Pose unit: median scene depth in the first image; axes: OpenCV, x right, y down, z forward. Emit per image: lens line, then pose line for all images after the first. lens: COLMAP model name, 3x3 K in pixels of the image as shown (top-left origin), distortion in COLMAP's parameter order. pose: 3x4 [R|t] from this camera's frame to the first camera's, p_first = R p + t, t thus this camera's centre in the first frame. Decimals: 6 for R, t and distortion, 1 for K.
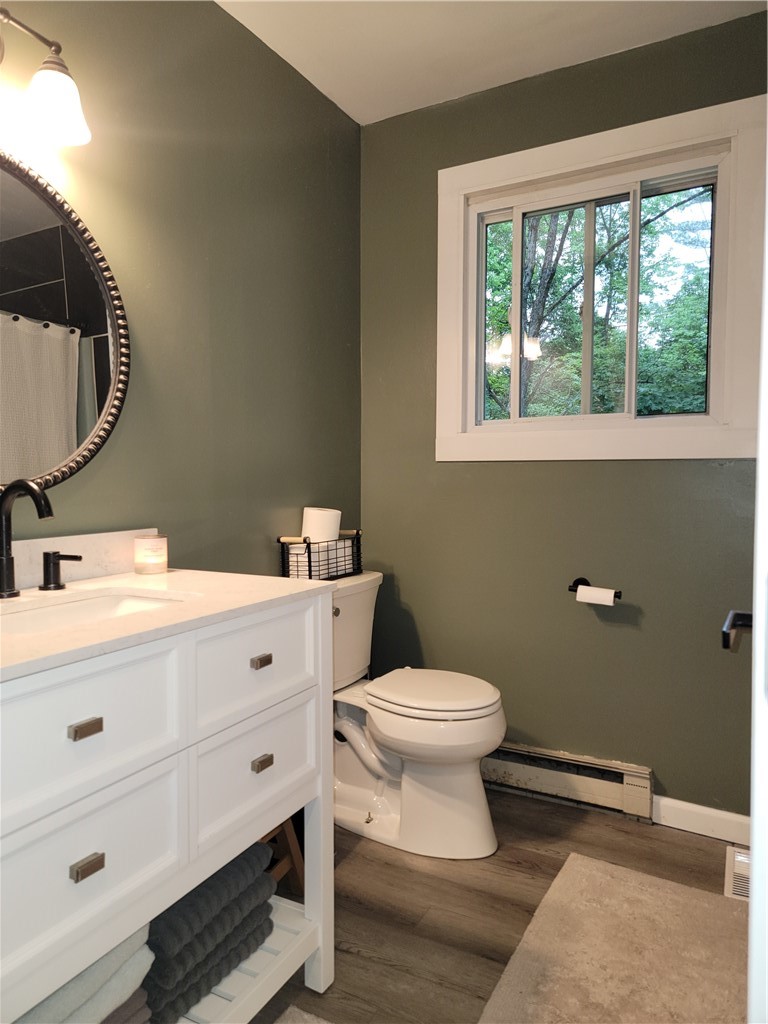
lens RADIAL K [[720.8, 0, 380.5], [0, 720.8, 504.0], [0, 0, 1]] dist [0.088581, -0.068855]
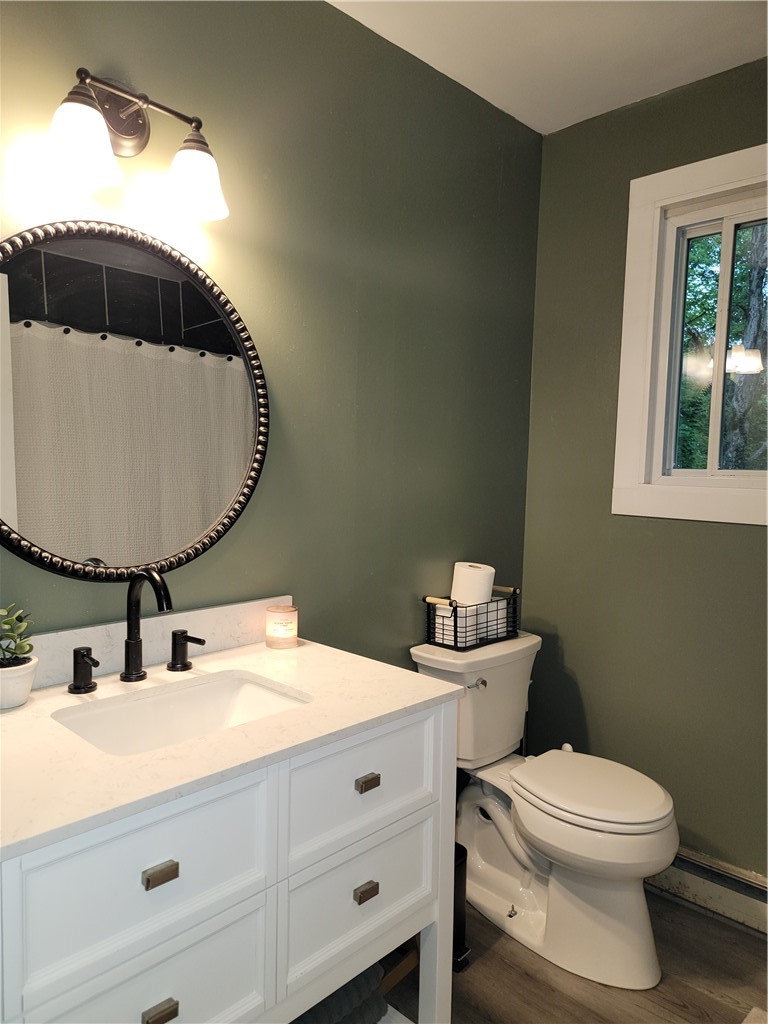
lens RADIAL K [[726.5, 0, 362.5], [0, 726.5, 518.1], [0, 0, 1]] dist [0.084743, -0.069697]
pose [[0.958098, 0.043471, -0.283123, 0.047570], [-0.034307, 0.998717, 0.037251, -0.092882], [0.284379, -0.025977, 0.958360, 0.073815]]
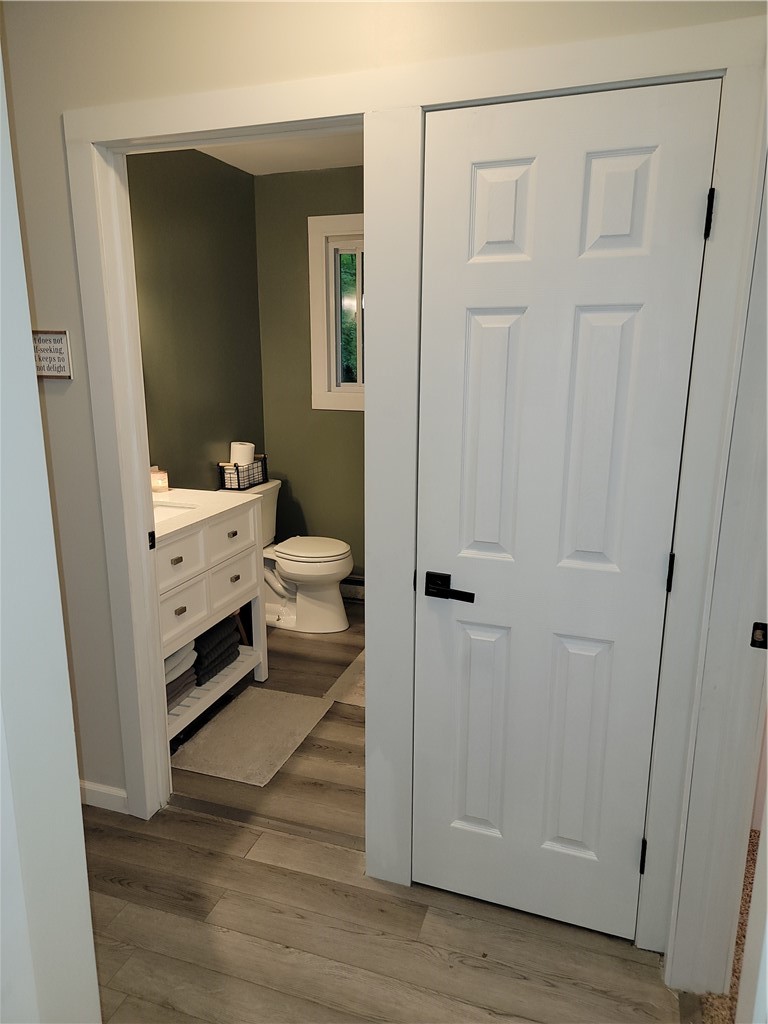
lens RADIAL K [[720.8, 0, 380.5], [0, 720.8, 504.0], [0, 0, 1]] dist [0.088581, -0.068855]
pose [[0.986839, -0.035252, 0.157817, -0.040061], [0.007633, 0.985016, 0.172296, -0.152670], [-0.161526, -0.168824, 0.972321, -0.732028]]
